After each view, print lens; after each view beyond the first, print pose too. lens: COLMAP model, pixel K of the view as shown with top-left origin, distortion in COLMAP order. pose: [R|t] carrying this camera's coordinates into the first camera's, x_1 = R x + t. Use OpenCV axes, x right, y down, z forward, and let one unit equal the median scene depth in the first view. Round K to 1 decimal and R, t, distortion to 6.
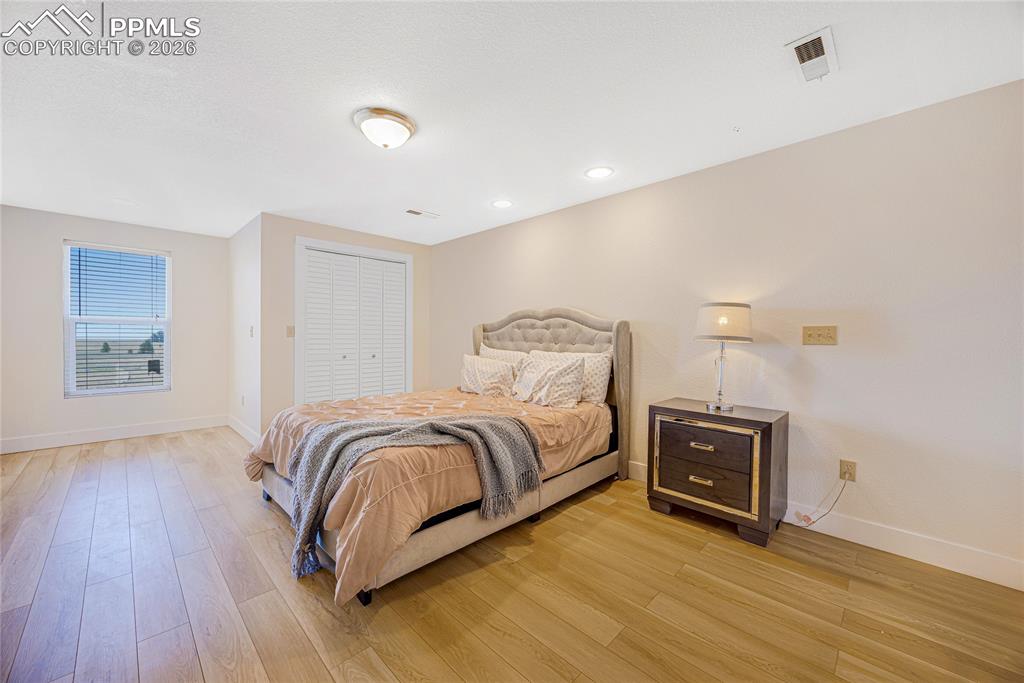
lens RADIAL K [[392.9, 0, 509.4], [0, 392.9, 340.7], [0, 0, 1]] dist [0.002722, 0.000175]
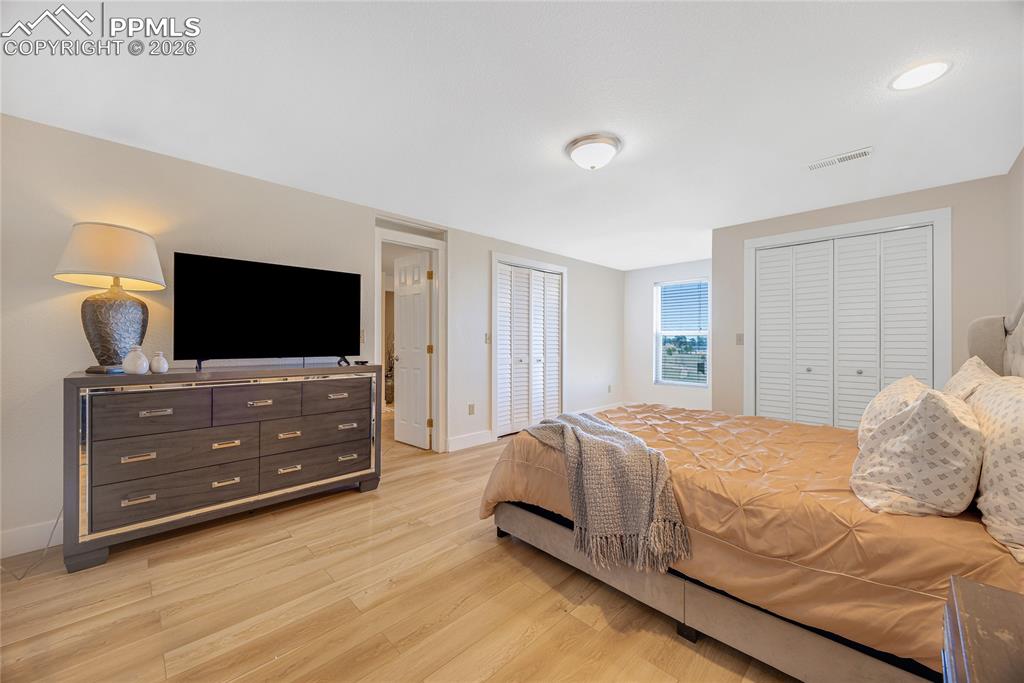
lens RADIAL K [[392.9, 0, 513.3], [0, 392.9, 338.1], [0, 0, 1]] dist [0.002722, 0.000175]
pose [[-0.013320, -0.016921, -0.999768, 0.675291], [-0.015228, 0.999744, -0.016717, -0.002078], [0.999795, 0.015002, -0.013574, 0.697389]]
